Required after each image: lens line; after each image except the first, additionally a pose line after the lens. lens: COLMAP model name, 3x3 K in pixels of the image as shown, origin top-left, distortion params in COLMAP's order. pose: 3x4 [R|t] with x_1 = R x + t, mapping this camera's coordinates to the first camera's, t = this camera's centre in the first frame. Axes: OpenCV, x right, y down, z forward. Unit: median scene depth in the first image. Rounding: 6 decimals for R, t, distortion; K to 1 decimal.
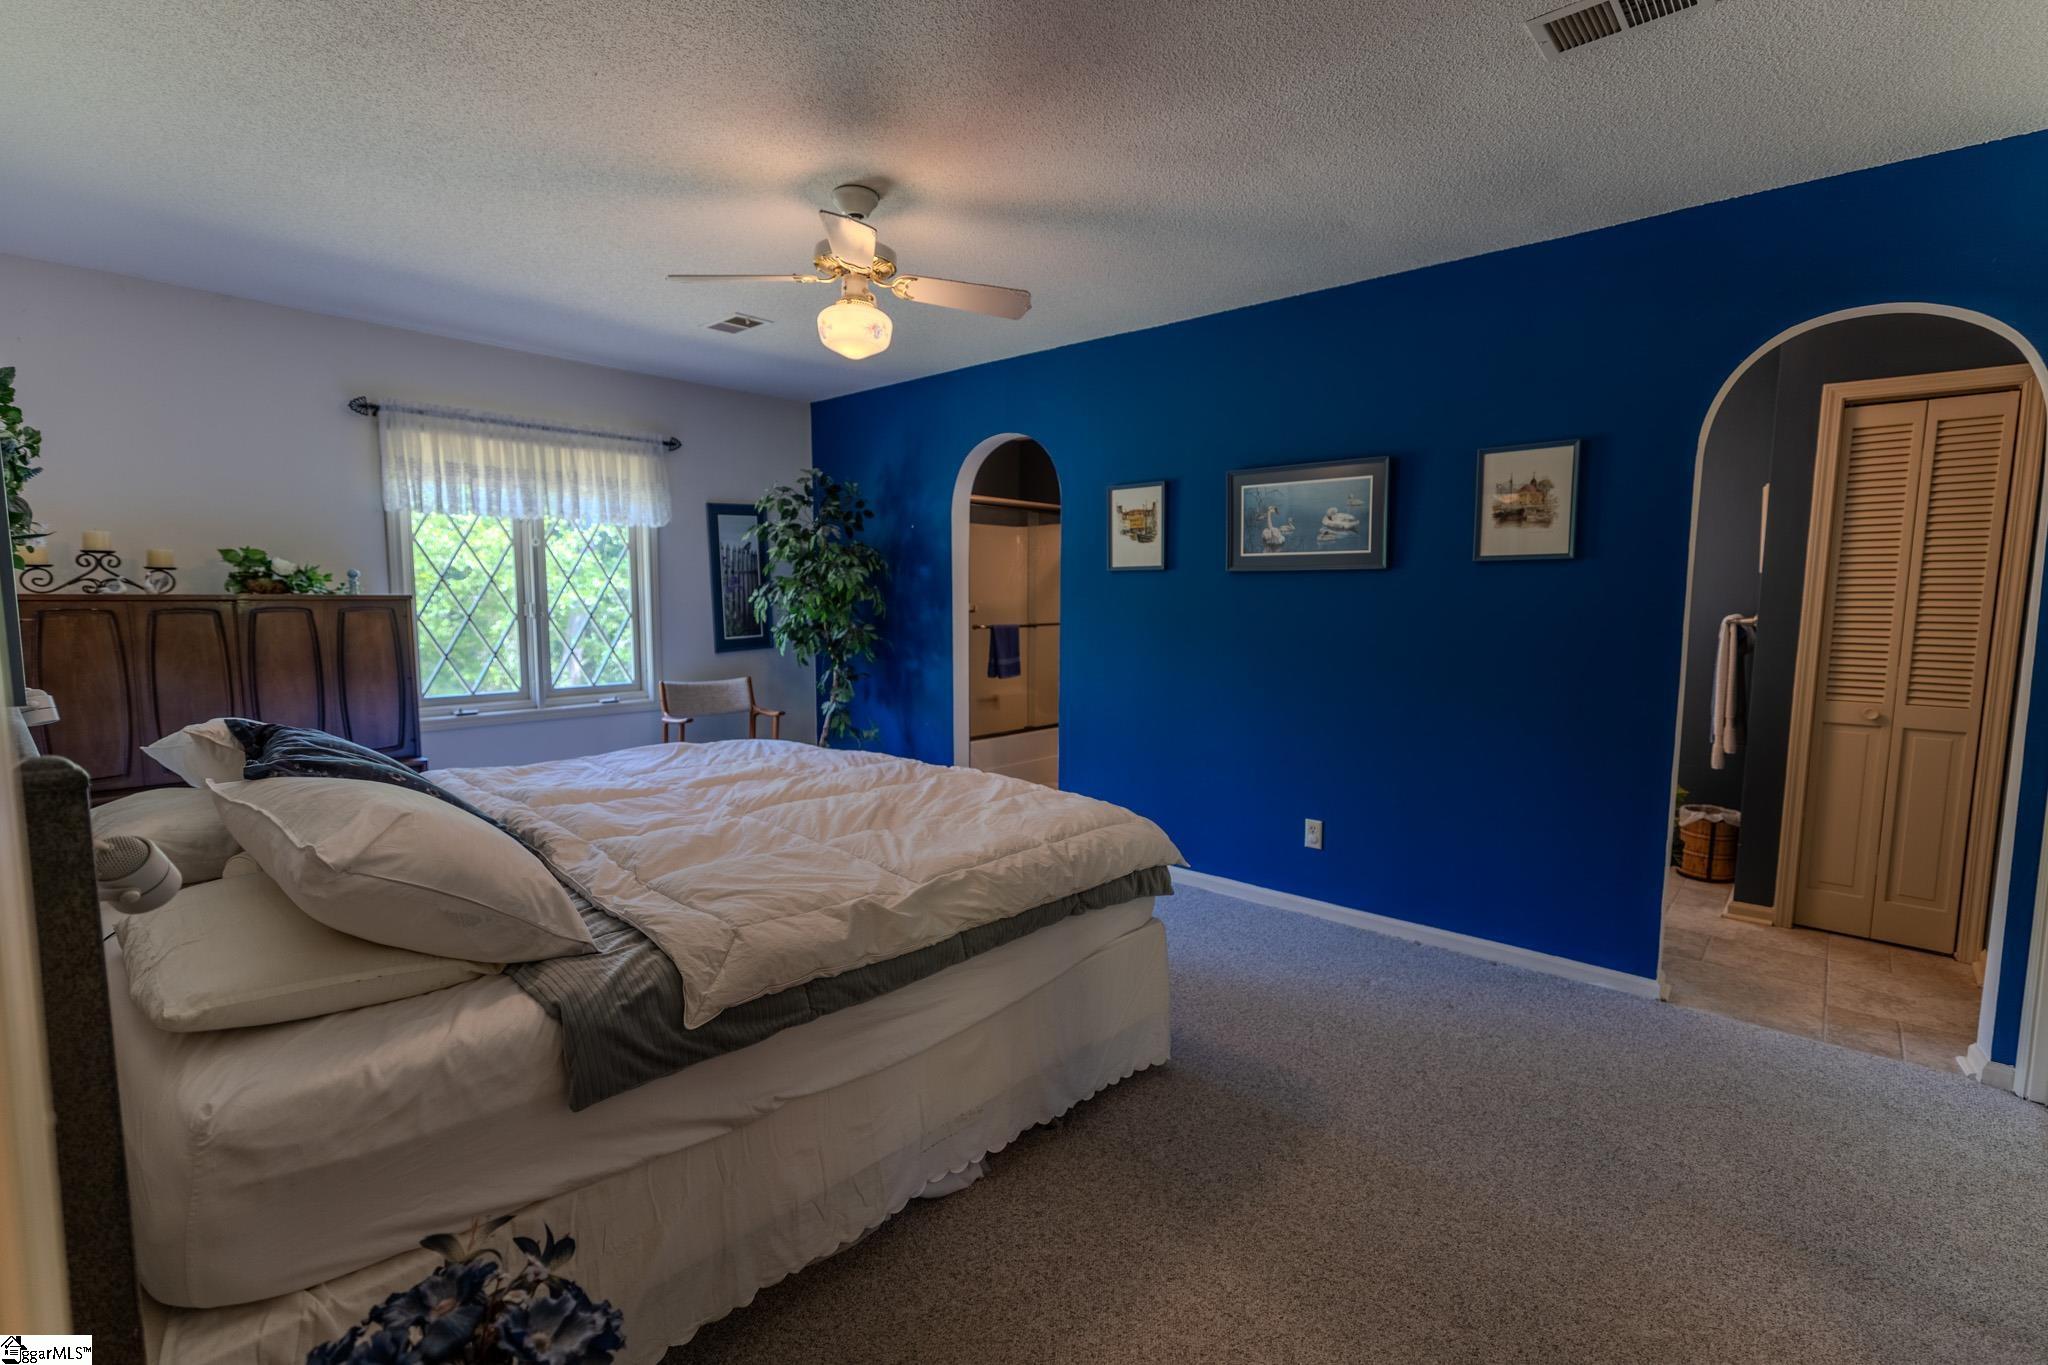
lens RADIAL K [[927.3, 0, 1020.6], [0, 927.3, 688.0], [0, 0, 1]] dist [-0.000746, -0.000199]
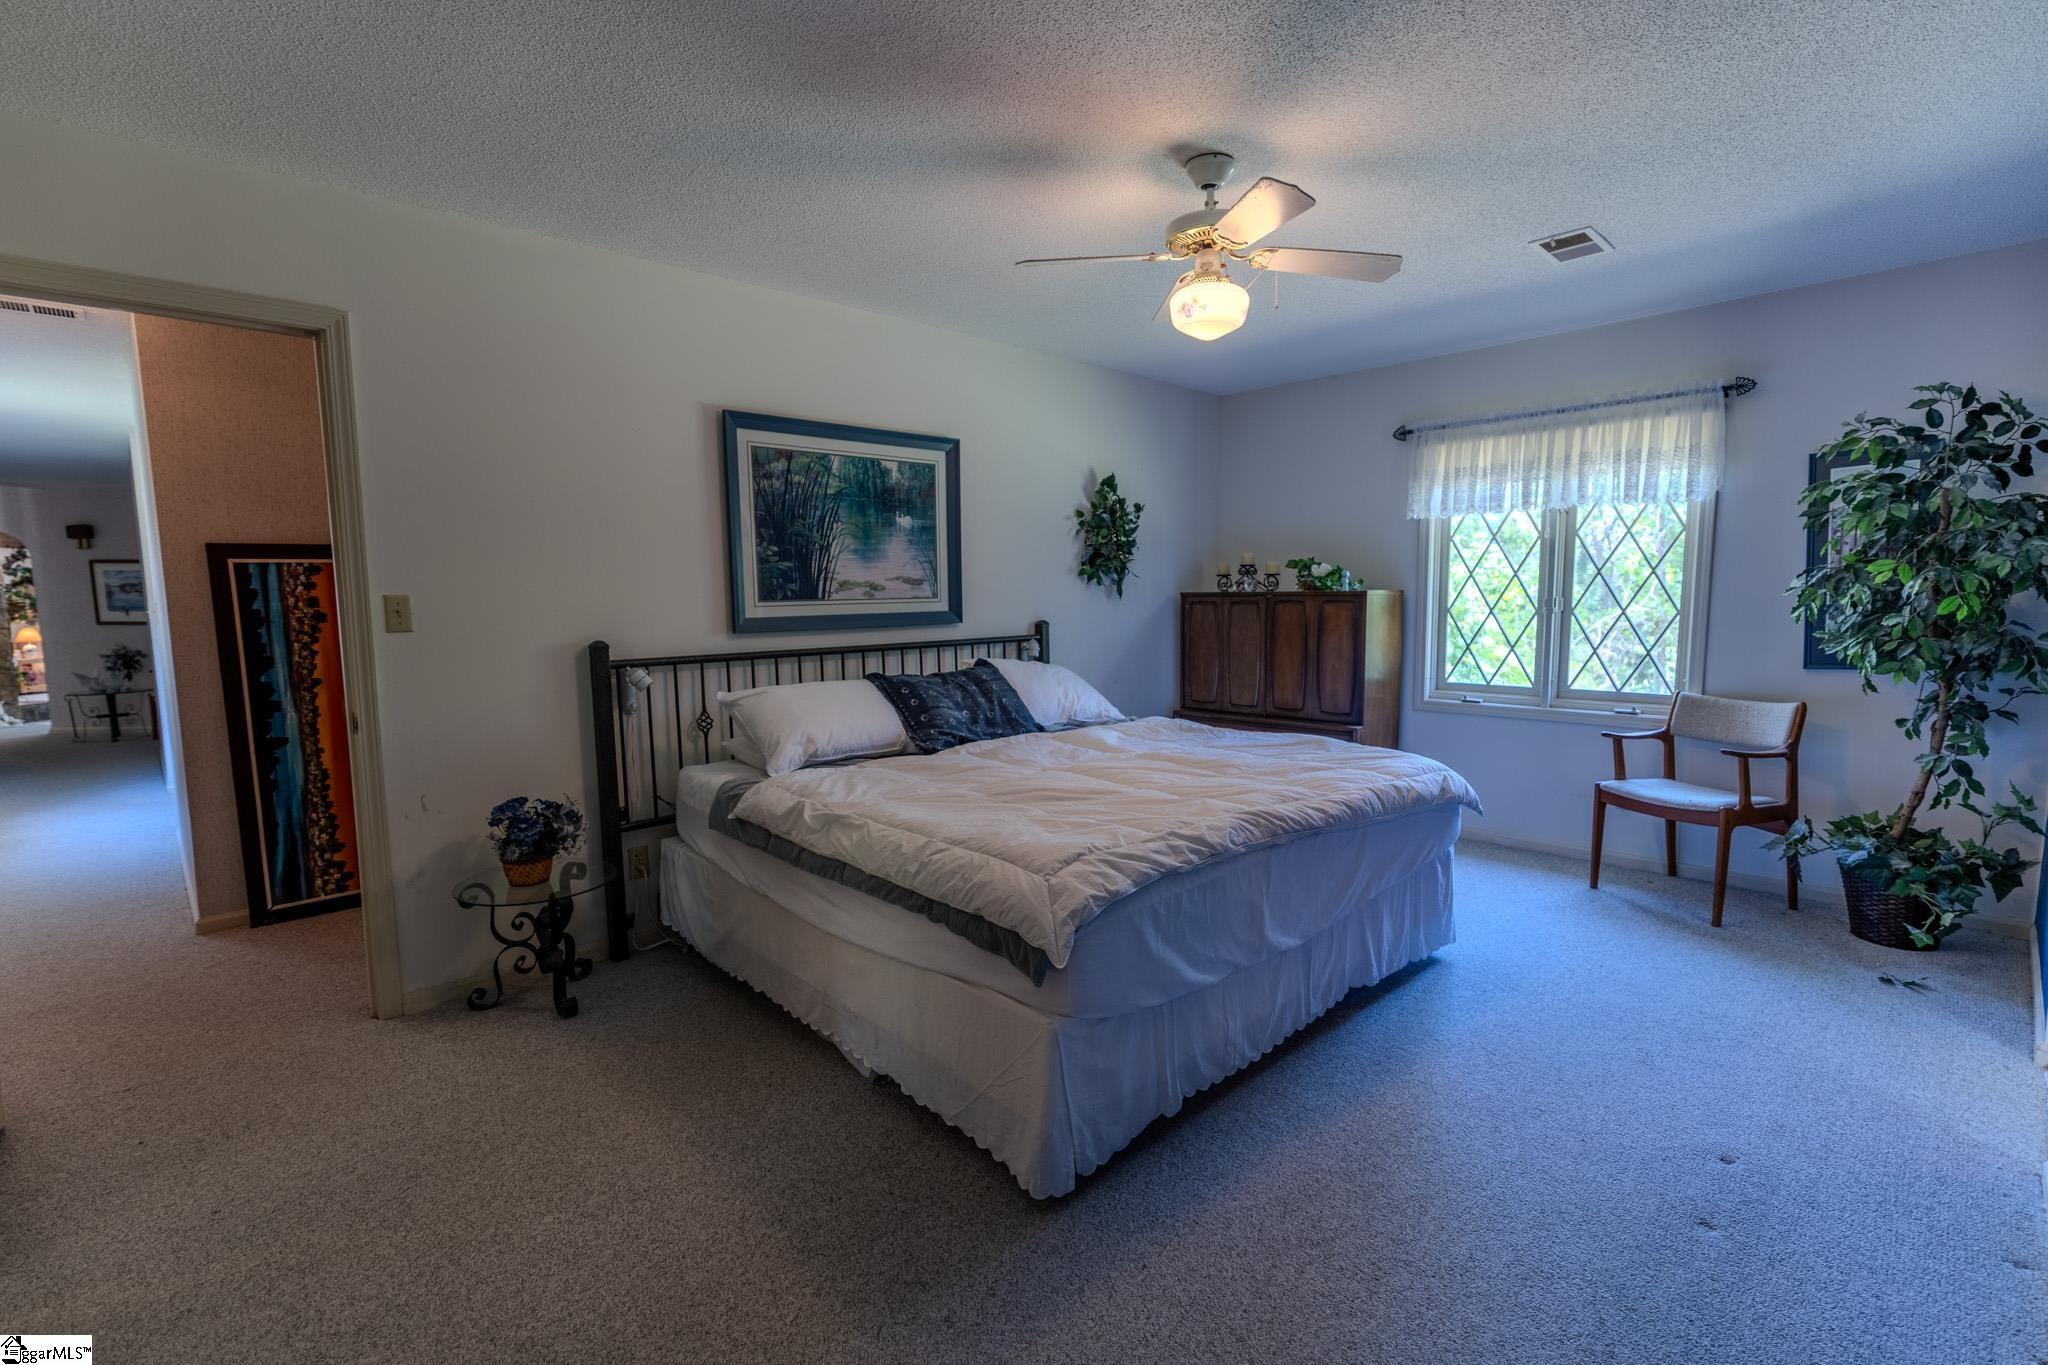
lens RADIAL K [[909.4, 0, 1023.3], [0, 909.4, 690.6], [0, 0, 1]] dist [0.000356, -0.042627]
pose [[-0.074862, 0.103297, -0.991829, 0.468048], [-0.086021, 0.990244, 0.109625, -0.052153], [0.993477, 0.093525, -0.065246, 0.542324]]
